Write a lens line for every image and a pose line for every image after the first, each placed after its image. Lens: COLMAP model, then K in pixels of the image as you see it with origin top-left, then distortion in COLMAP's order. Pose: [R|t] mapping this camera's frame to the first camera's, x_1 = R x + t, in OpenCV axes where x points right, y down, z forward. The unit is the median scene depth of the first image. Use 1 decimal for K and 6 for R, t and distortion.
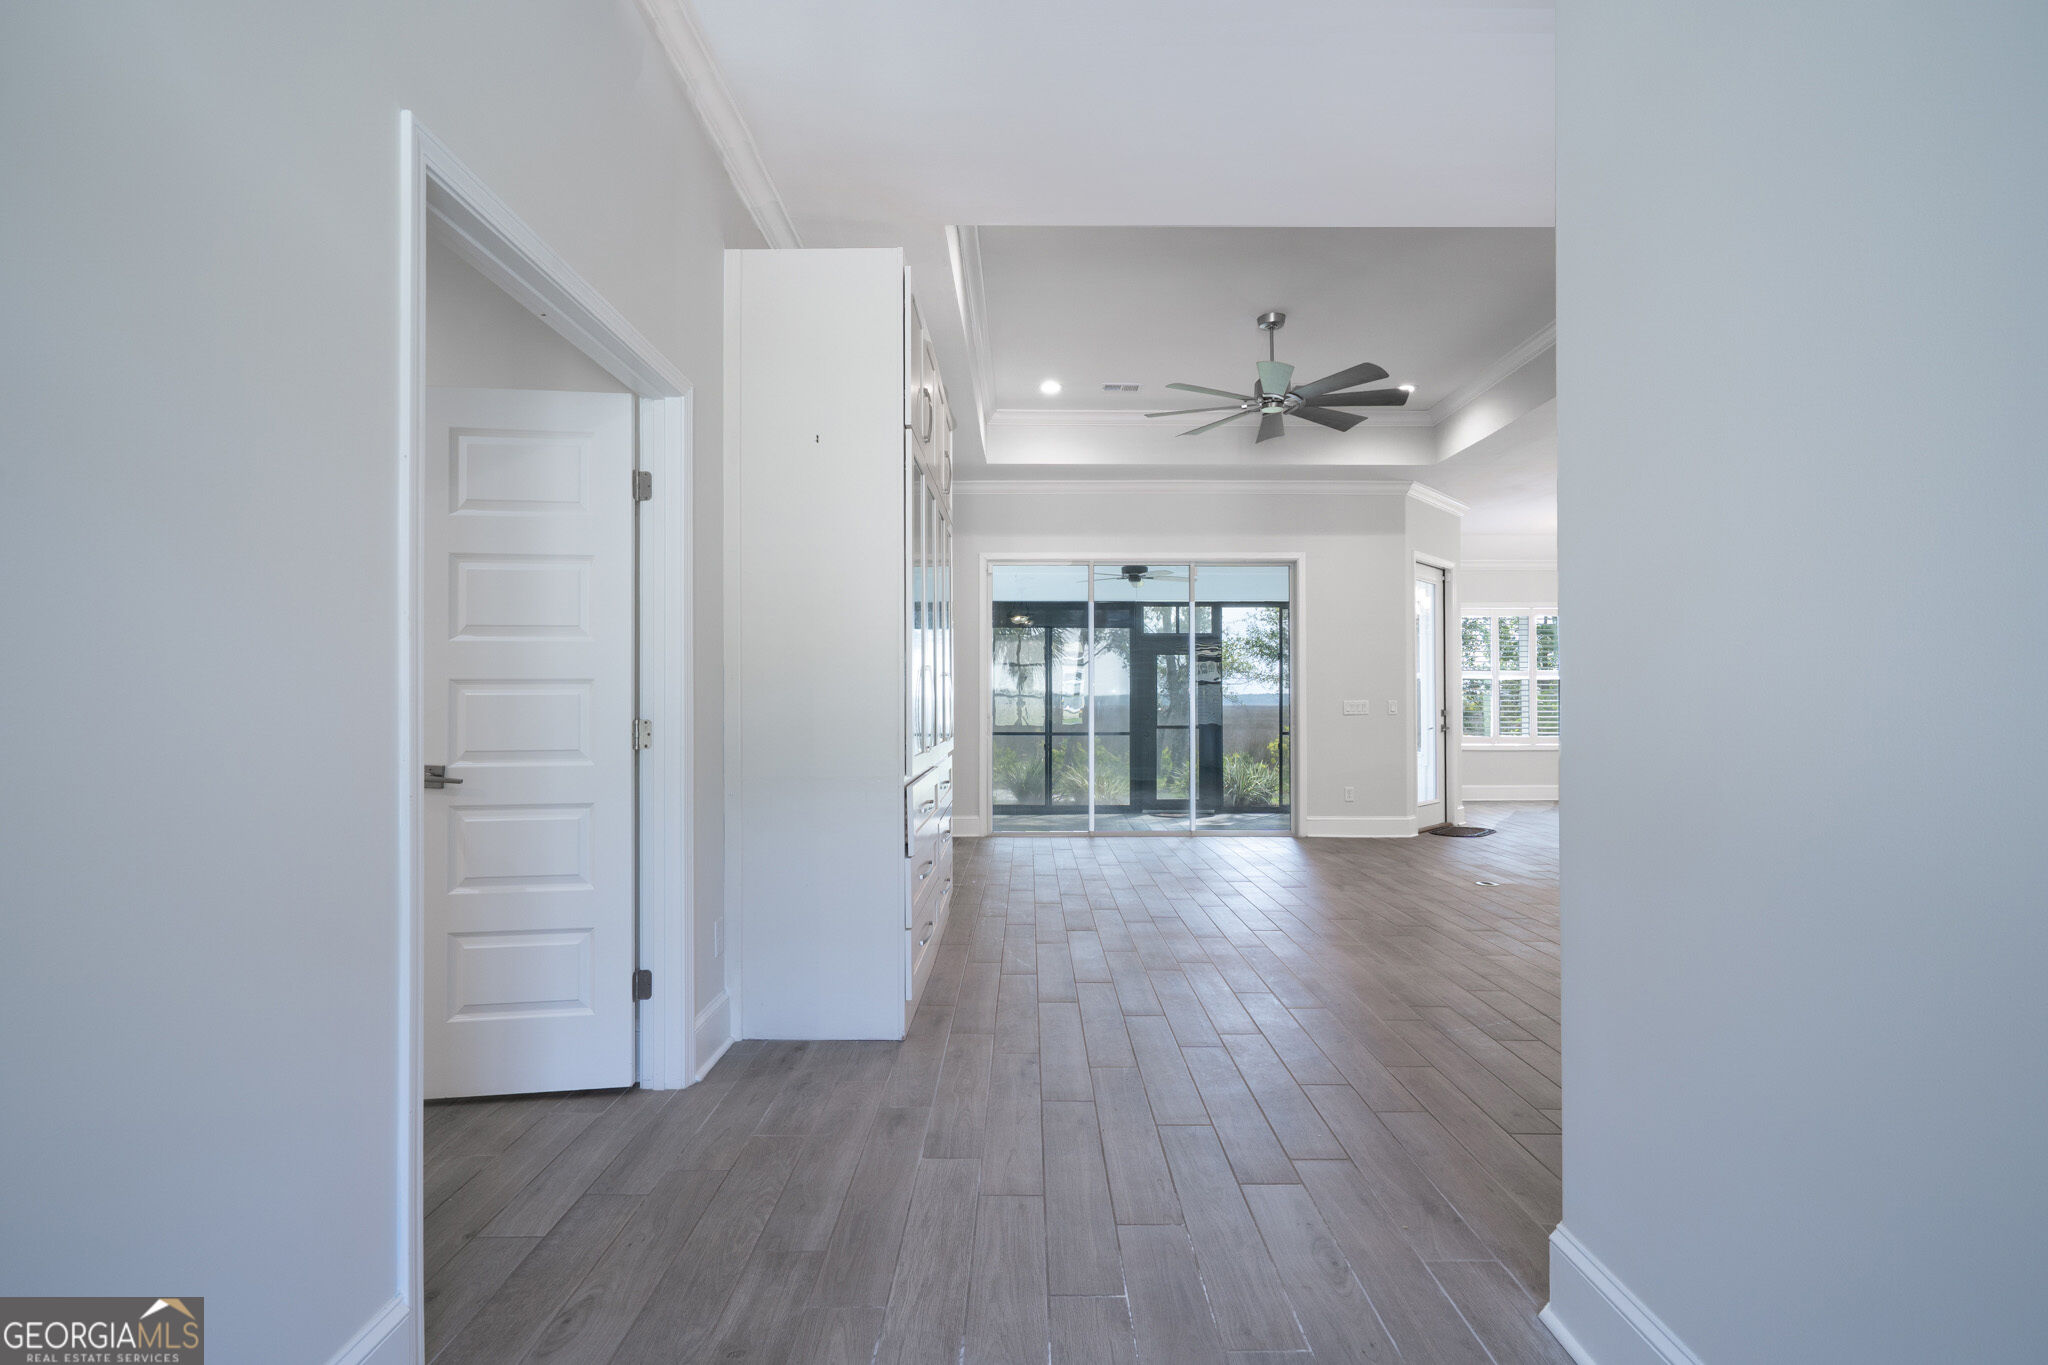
lens RADIAL K [[987.1, 0, 1003.7], [0, 987.1, 684.0], [0, 0, 1]] dist [-0.003280, -0.002390]
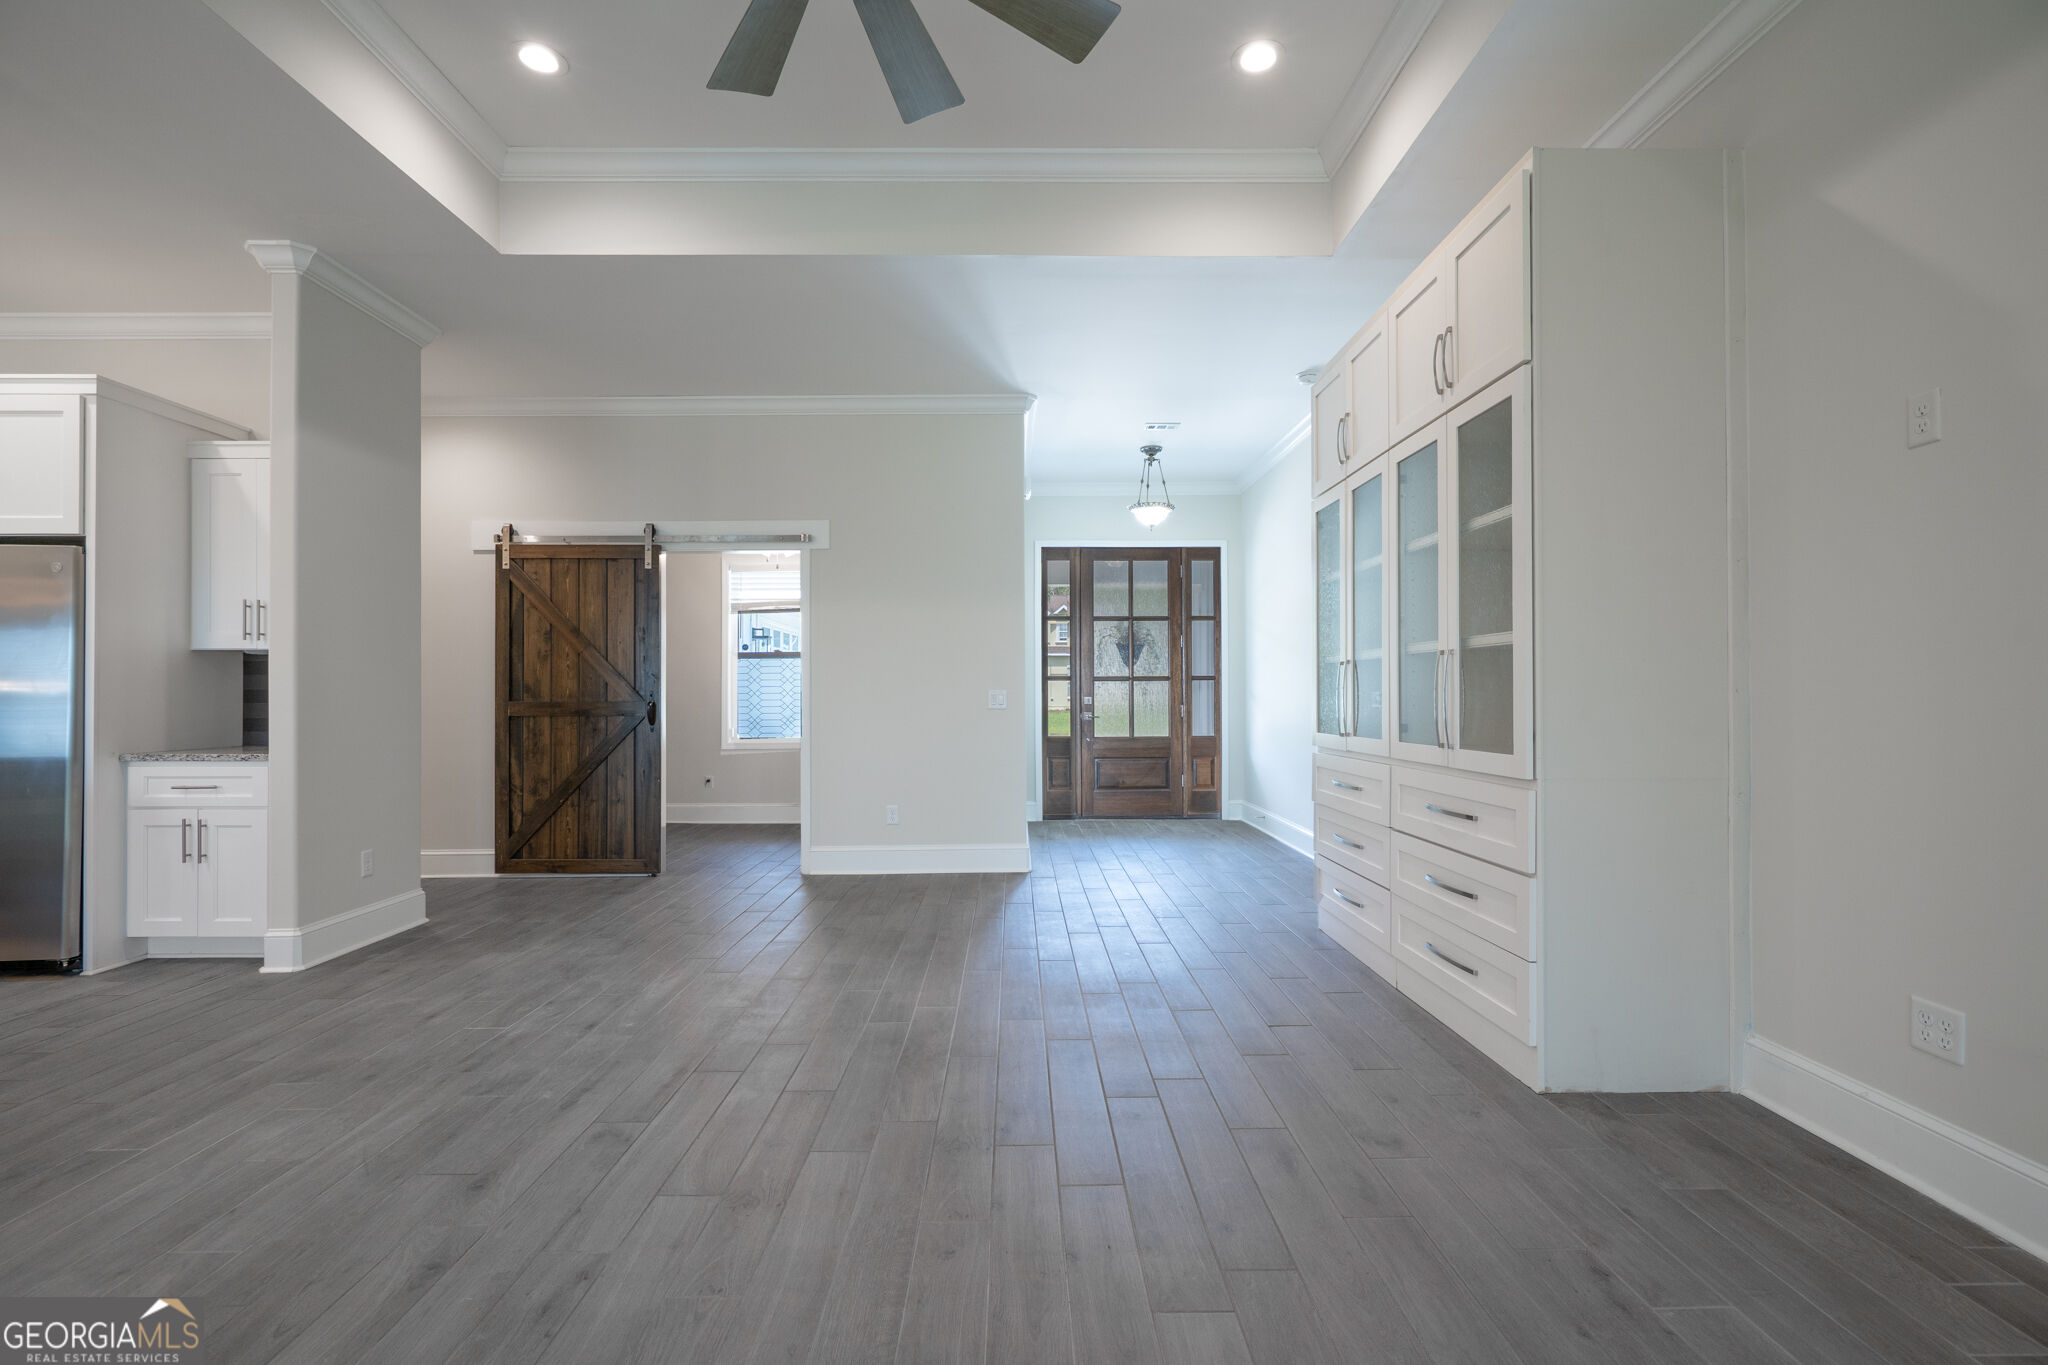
lens RADIAL K [[925.5, 0, 1025.0], [0, 925.5, 686.2], [0, 0, 1]] dist [-0.011041, 0.002574]
pose [[-0.999367, 0.002990, -0.035451, 0.284980], [0.003834, 0.999710, -0.023767, 0.030484], [0.035370, -0.023888, -0.999089, 1.793790]]
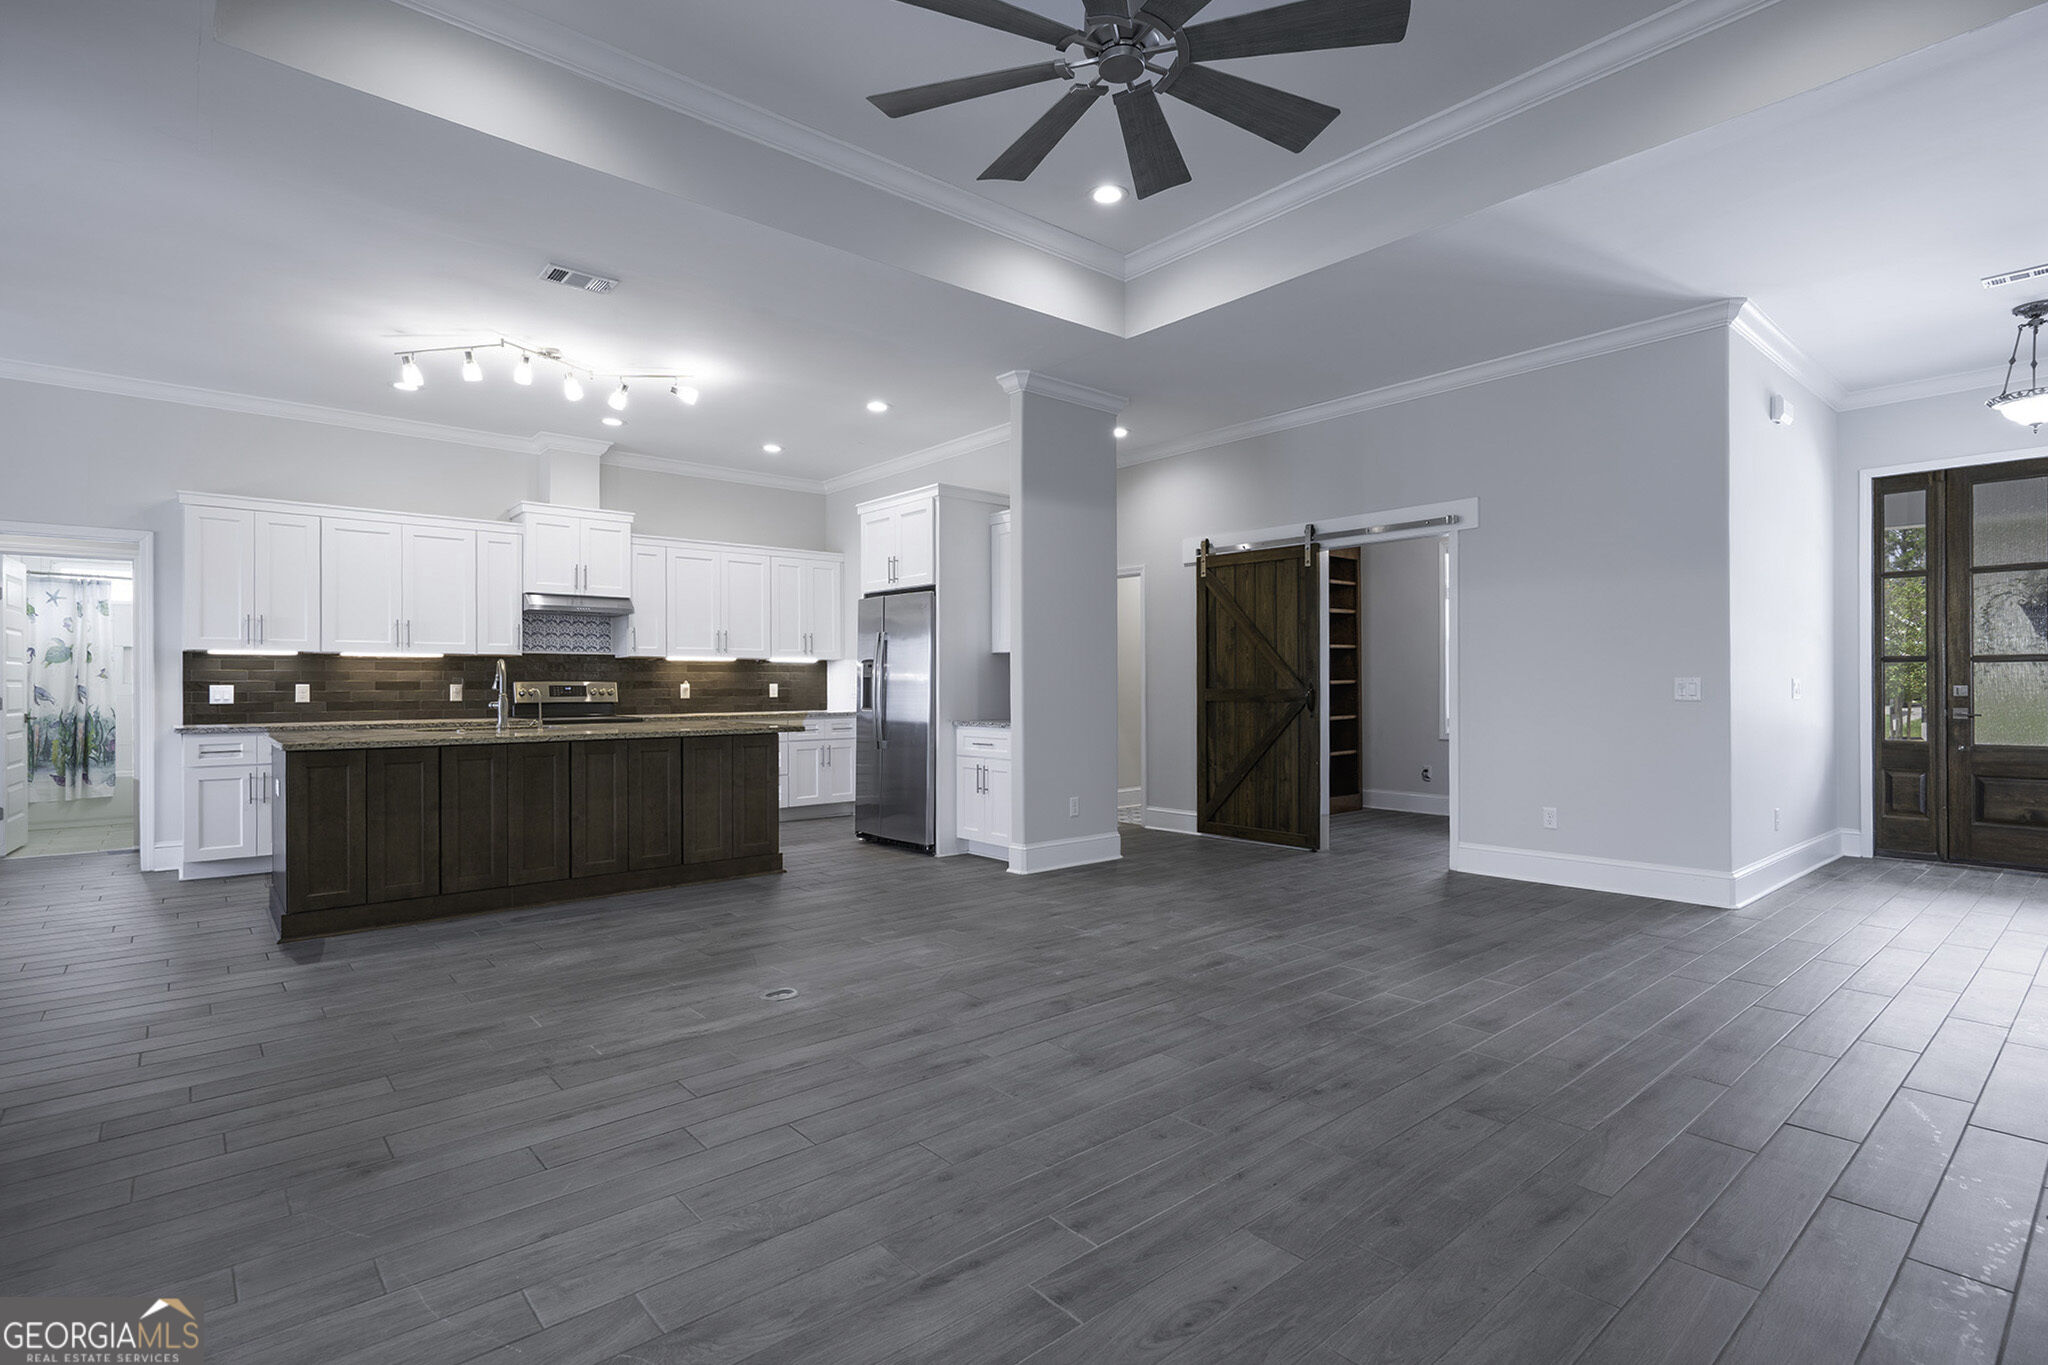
lens RADIAL K [[987.1, 0, 1025.6], [0, 987.1, 681.7], [0, 0, 1]] dist [-0.003280, -0.002390]
pose [[-0.669559, 0.003782, 0.742749, -0.066492], [-0.008174, 0.999889, -0.012461, 0.029804], [-0.742714, -0.014415, -0.669454, 1.799733]]
